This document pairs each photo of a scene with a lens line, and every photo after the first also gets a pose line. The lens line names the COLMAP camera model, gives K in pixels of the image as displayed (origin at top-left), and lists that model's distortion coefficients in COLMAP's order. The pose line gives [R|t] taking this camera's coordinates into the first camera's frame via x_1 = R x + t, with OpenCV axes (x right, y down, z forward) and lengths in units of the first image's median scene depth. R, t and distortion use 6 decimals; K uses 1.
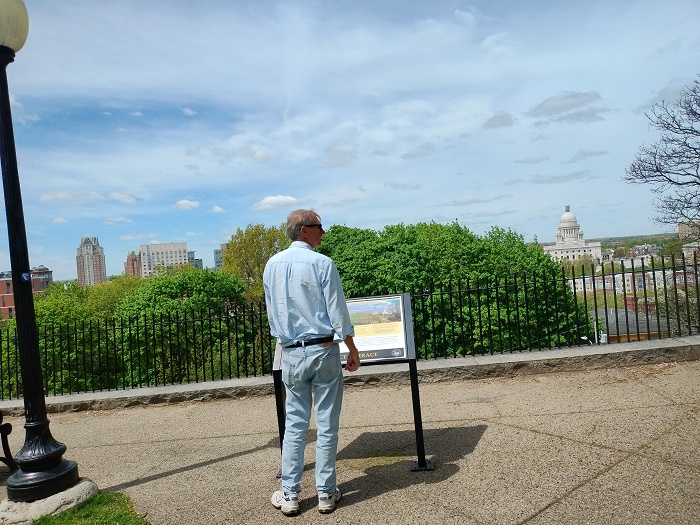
lens RADIAL K [[510.6, 0, 349.5], [0, 510.6, 275.6], [0, 0, 1]] dist [0.000156, -0.033184]
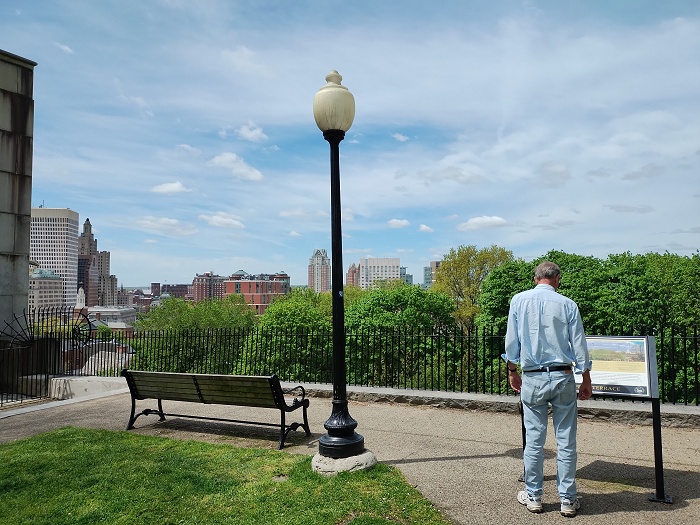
lens RADIAL K [[523.7, 0, 350.0], [0, 523.7, 262.5], [0, 0, 1]] dist [0.052206, -0.071920]
pose [[0.929599, 0.064423, -0.362897, -0.064206], [-0.084361, 0.995658, -0.039346, -0.017581], [0.358787, 0.067190, 0.930998, -0.209609]]
